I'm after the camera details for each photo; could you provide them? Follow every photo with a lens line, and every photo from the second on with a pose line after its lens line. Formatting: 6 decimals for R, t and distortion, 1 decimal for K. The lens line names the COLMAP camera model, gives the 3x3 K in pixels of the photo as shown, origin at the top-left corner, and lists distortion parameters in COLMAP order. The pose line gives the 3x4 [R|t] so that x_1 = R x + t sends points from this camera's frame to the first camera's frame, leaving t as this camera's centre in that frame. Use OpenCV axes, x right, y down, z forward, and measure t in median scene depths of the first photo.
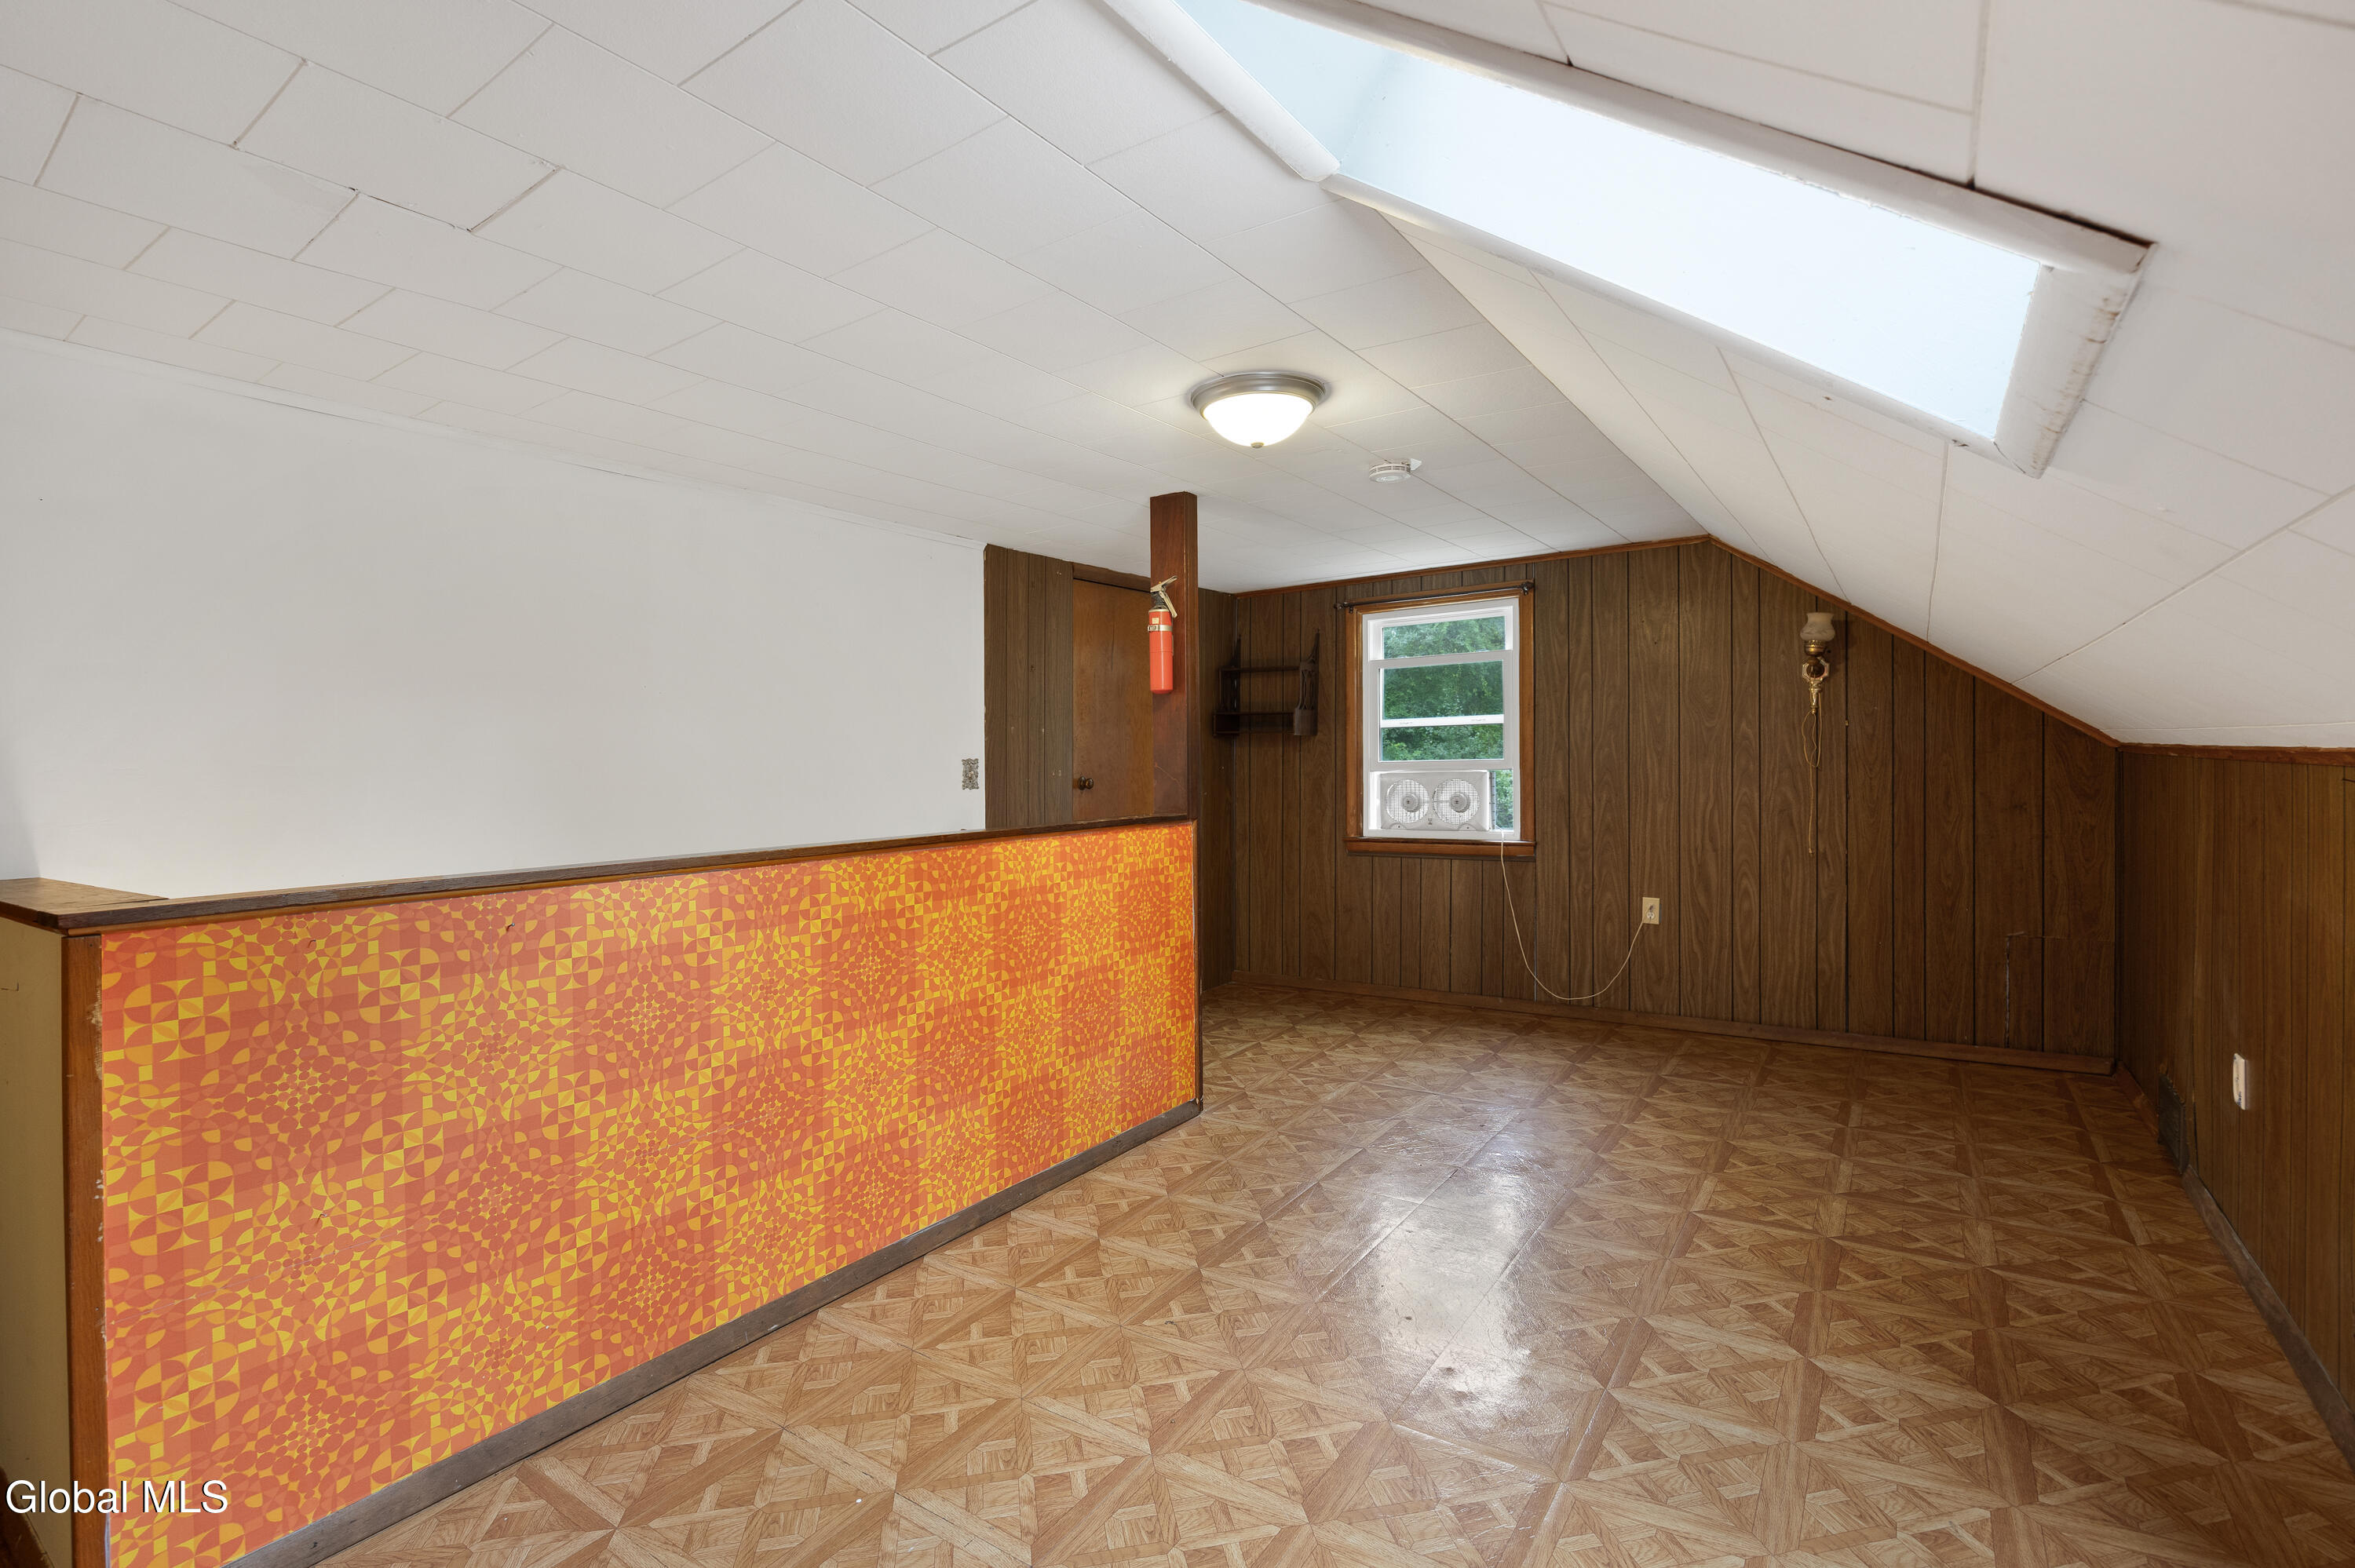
lens RADIAL K [[1076.5, 0, 1177.5], [0, 1076.5, 784.0], [0, 0, 1]] dist [-0.046117, 0.058707]
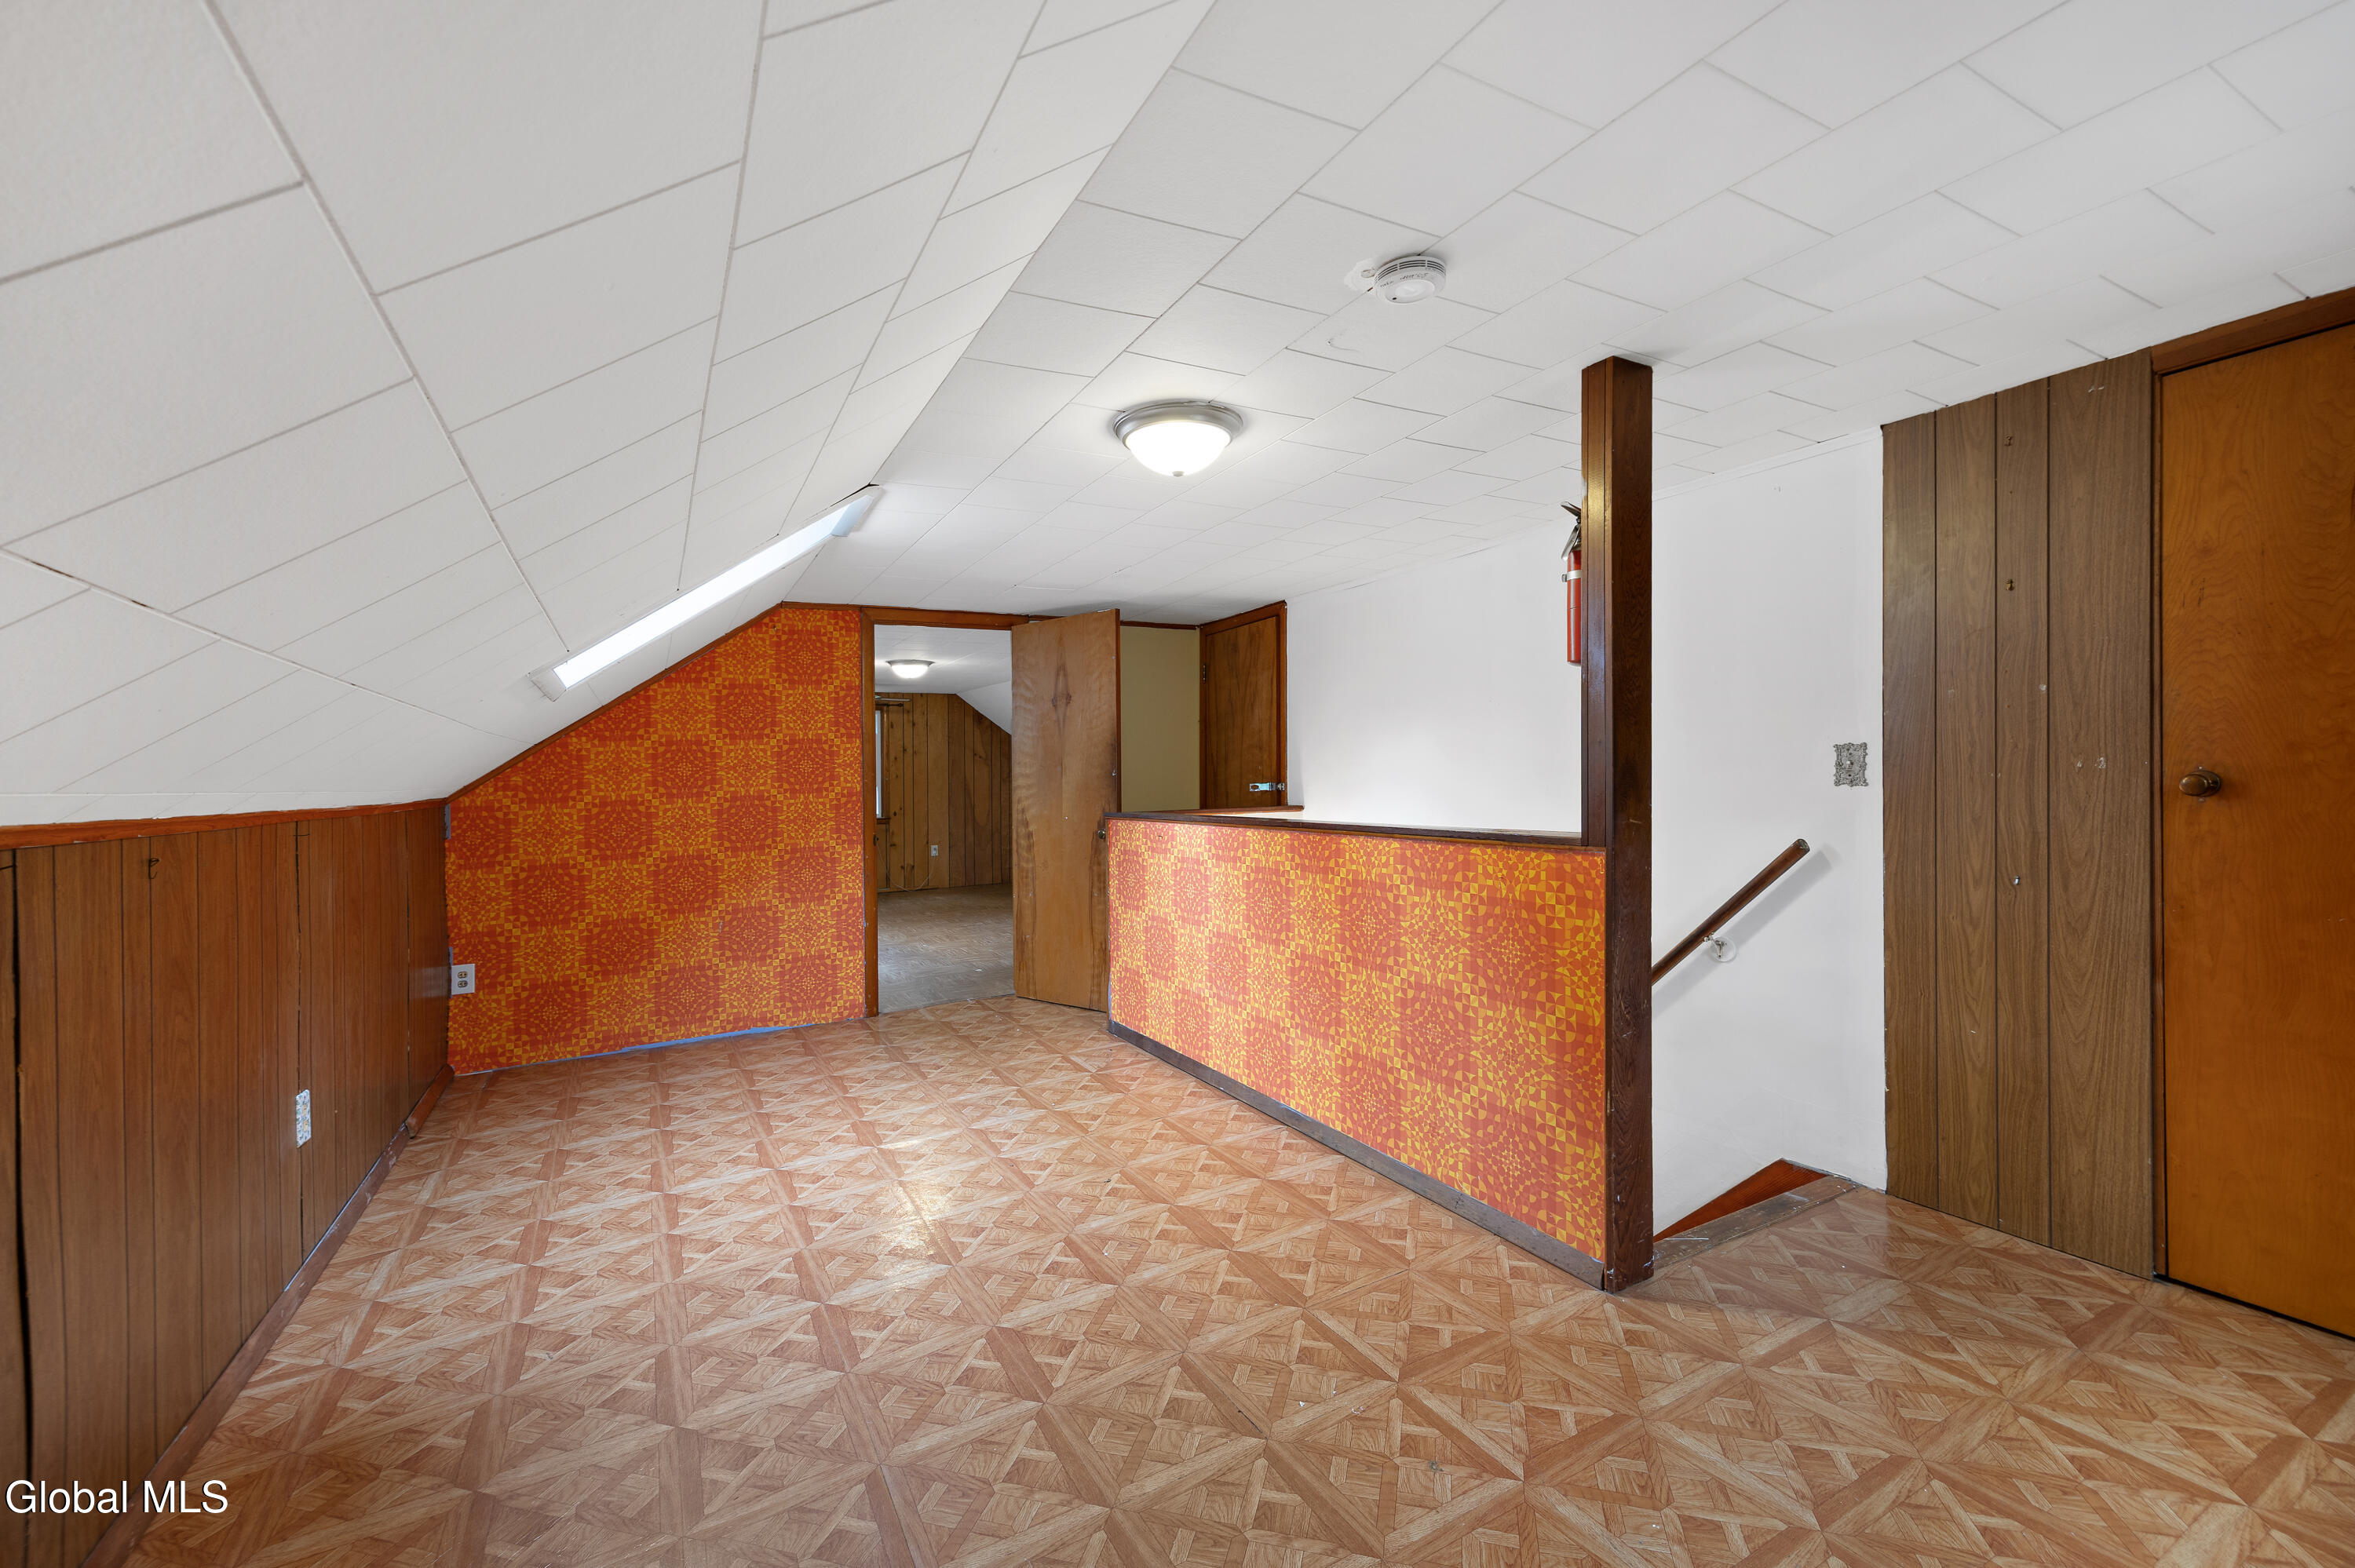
lens RADIAL K [[952.9, 0, 1177.5], [0, 952.9, 784.0], [0, 0, 1]] dist [0.022600, 0.000040]
pose [[-0.433854, 0.032419, -0.900400, 0.853015], [0.006010, 0.999434, 0.033089, -0.036052], [0.900963, 0.008945, -0.433804, 1.313753]]
